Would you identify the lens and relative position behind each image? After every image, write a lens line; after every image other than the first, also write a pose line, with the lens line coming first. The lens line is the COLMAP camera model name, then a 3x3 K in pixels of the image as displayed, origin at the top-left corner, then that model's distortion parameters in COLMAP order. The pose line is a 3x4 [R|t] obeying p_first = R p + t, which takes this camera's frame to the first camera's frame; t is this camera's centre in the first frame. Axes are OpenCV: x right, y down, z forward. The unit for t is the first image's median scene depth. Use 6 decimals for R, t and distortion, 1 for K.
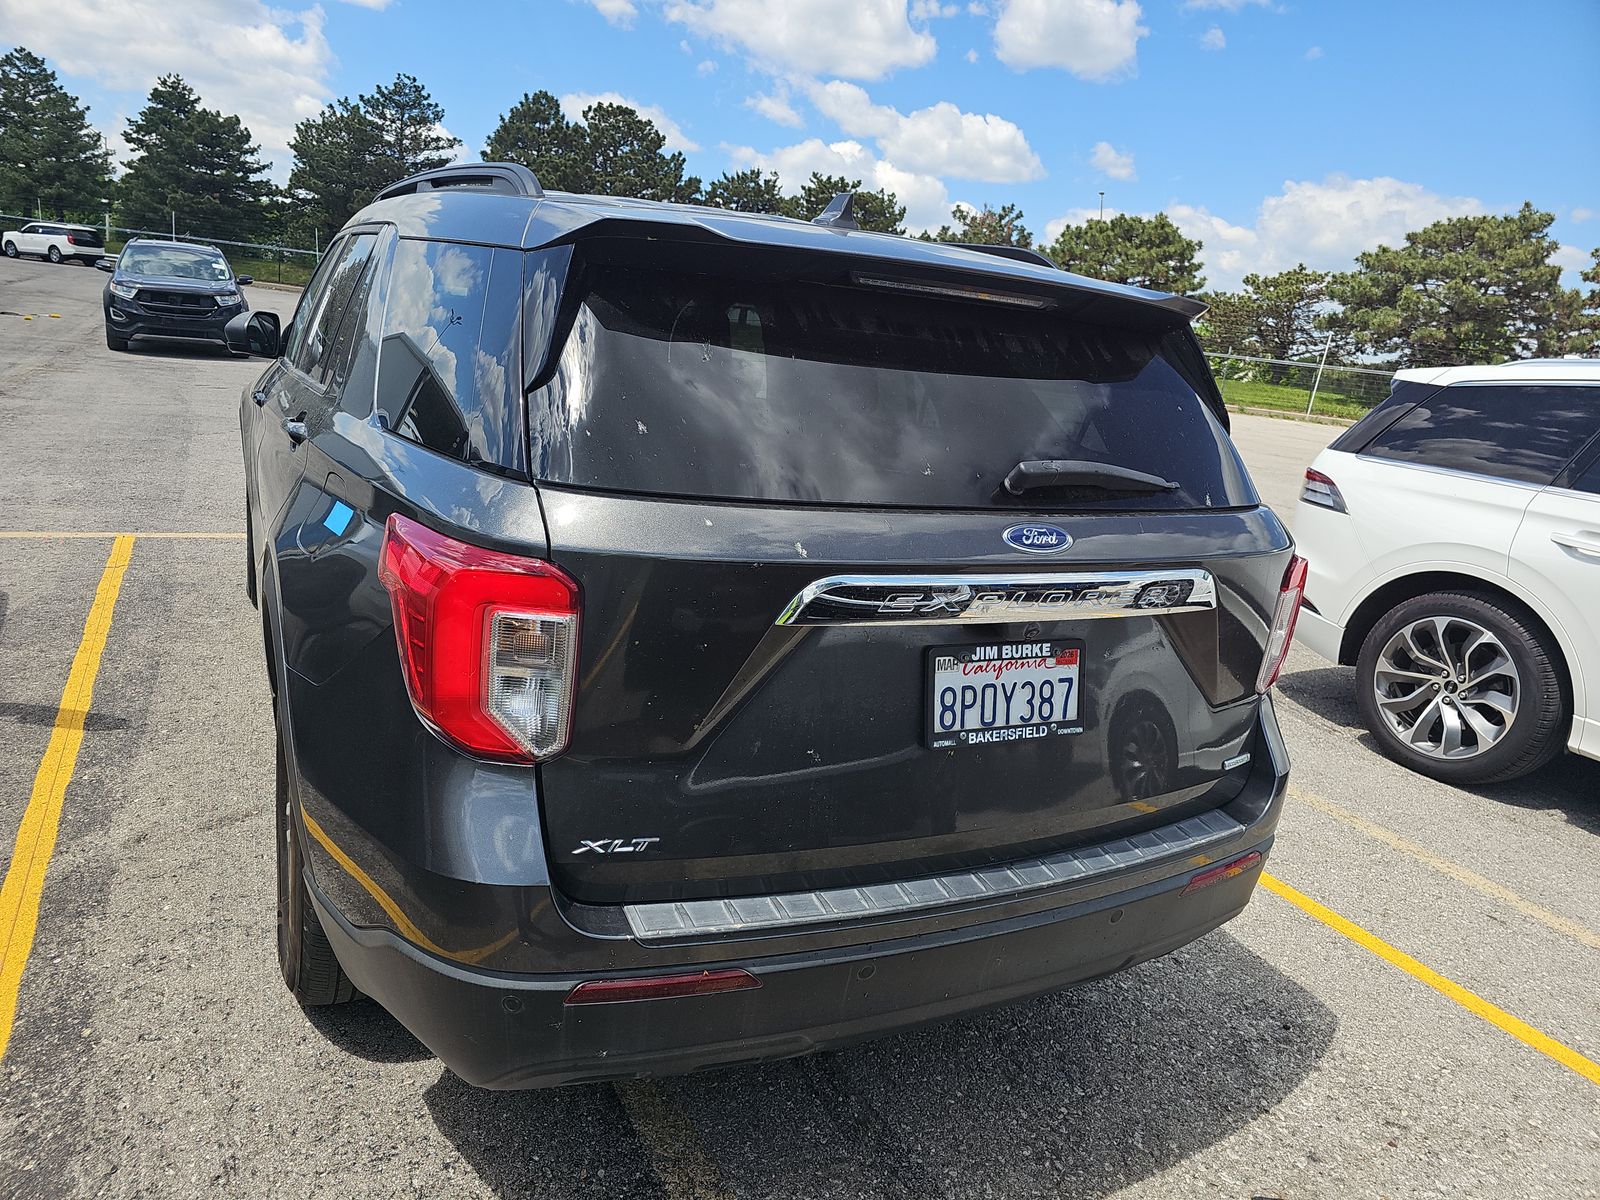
lens RADIAL K [[1089.3, 0, 800.0], [0, 1089.3, 600.0], [0, 0, 1]] dist [0.035247, -0.035643]
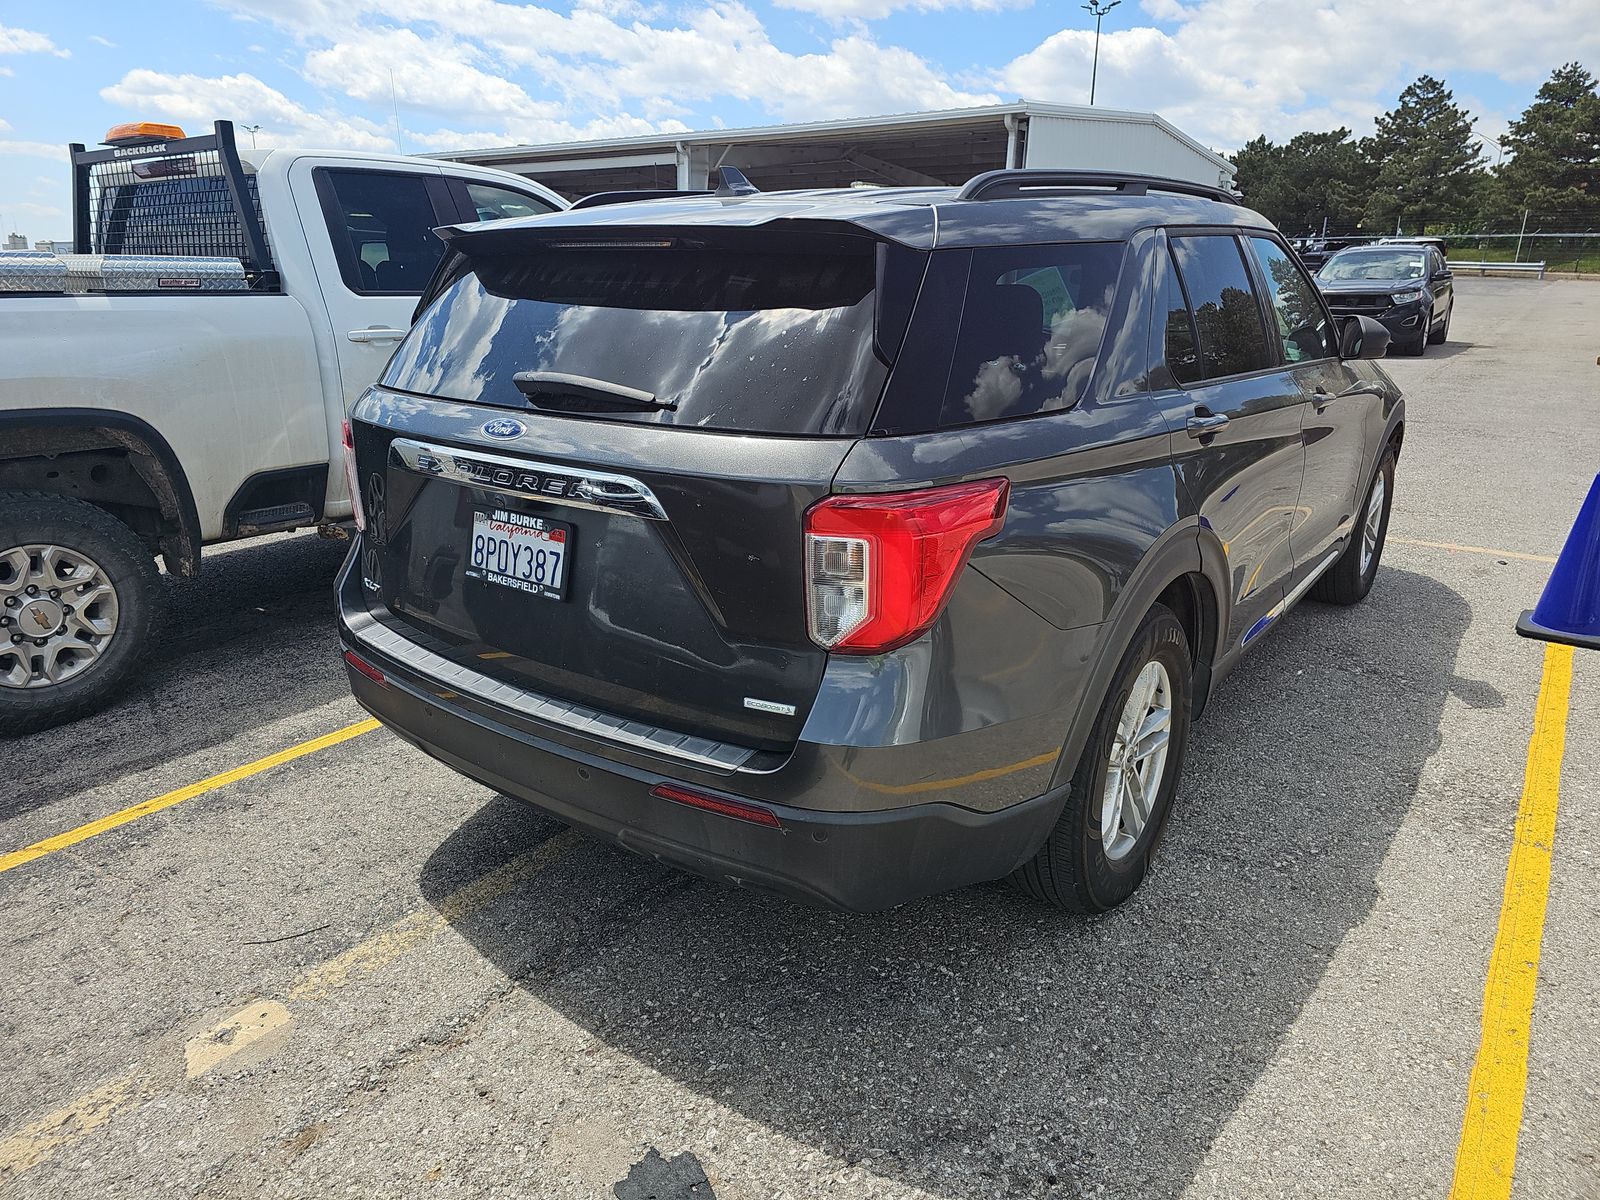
lens RADIAL K [[1035.9, 0, 692.1], [0, 1035.9, 569.2], [0, 0, 1]] dist [0.029253, -0.024493]
pose [[0.387713, 0.152971, -0.908998, 0.836736], [-0.176089, 0.980264, 0.089857, -0.025217], [0.904804, 0.125226, 0.406998, 0.410541]]
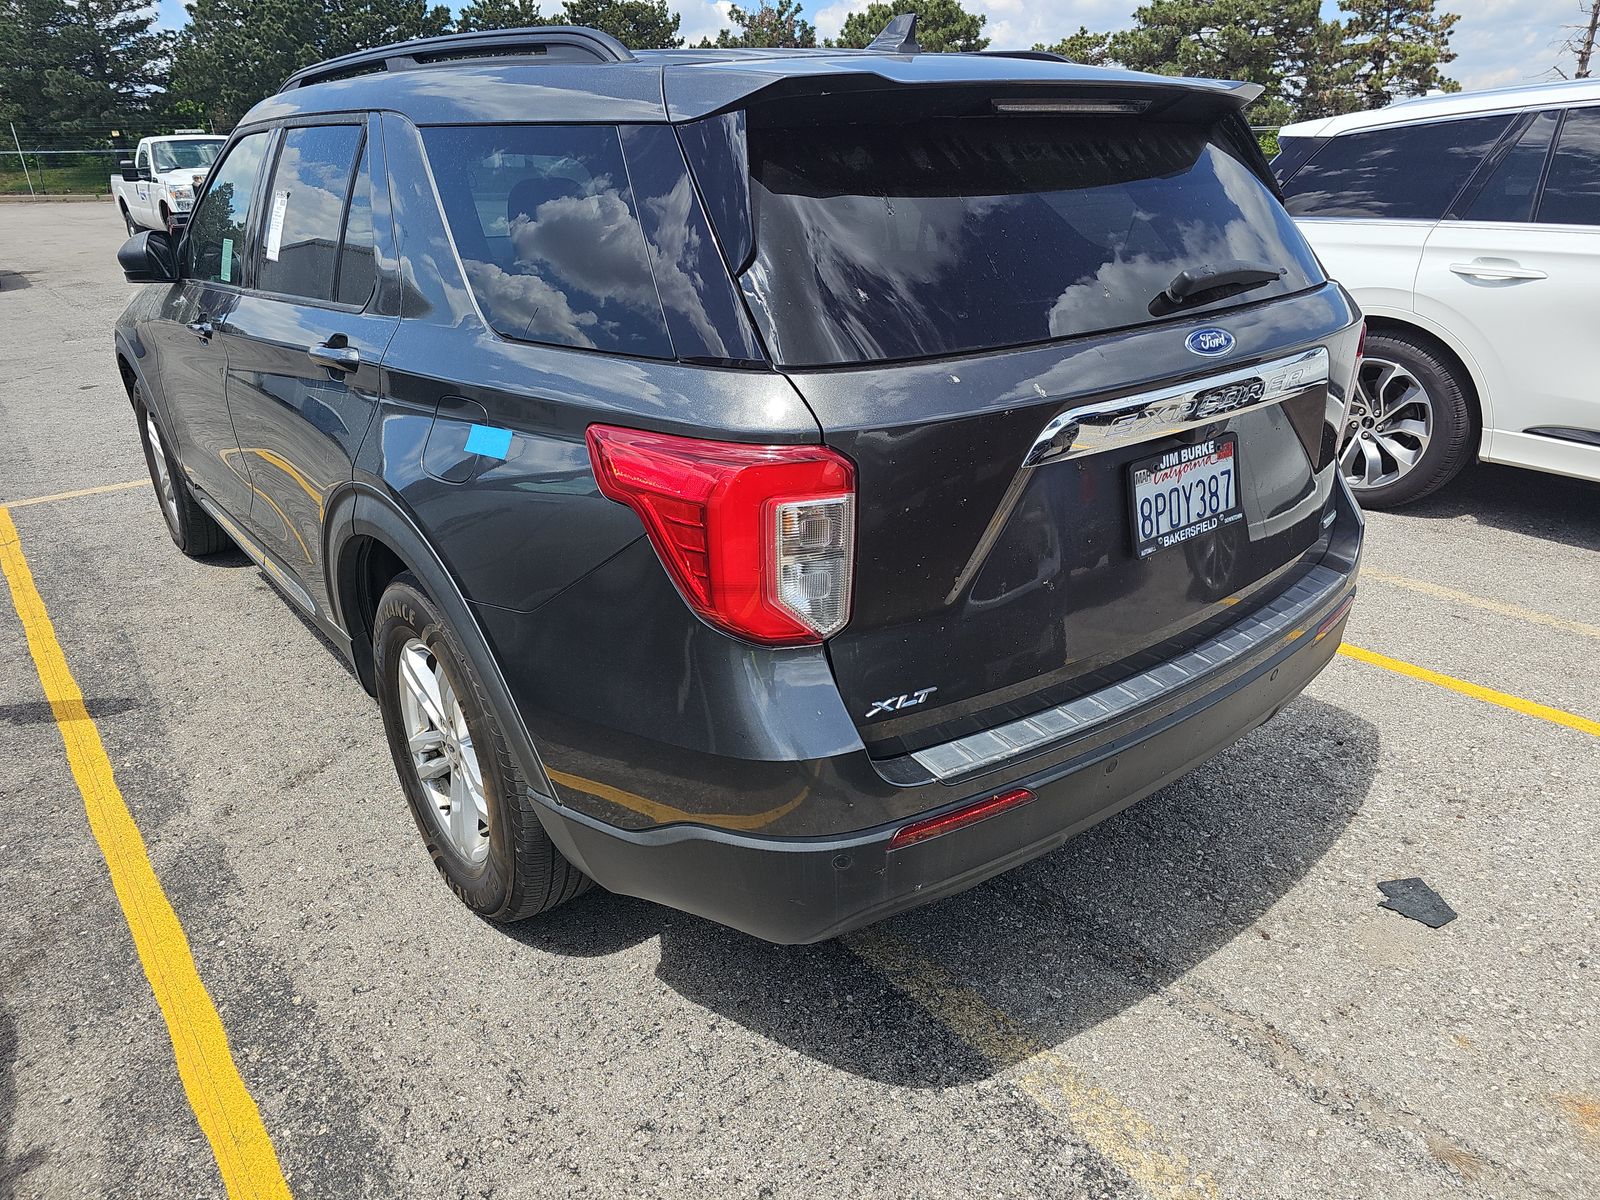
lens RADIAL K [[1089.7, 0, 800.0], [0, 1089.7, 600.0], [0, 0, 1]] dist [0.040801, -0.039778]
pose [[0.971190, -0.194158, 0.138173, -0.206969], [0.171669, 0.972167, 0.159443, -0.029780], [-0.165284, -0.131129, 0.977490, -0.001145]]
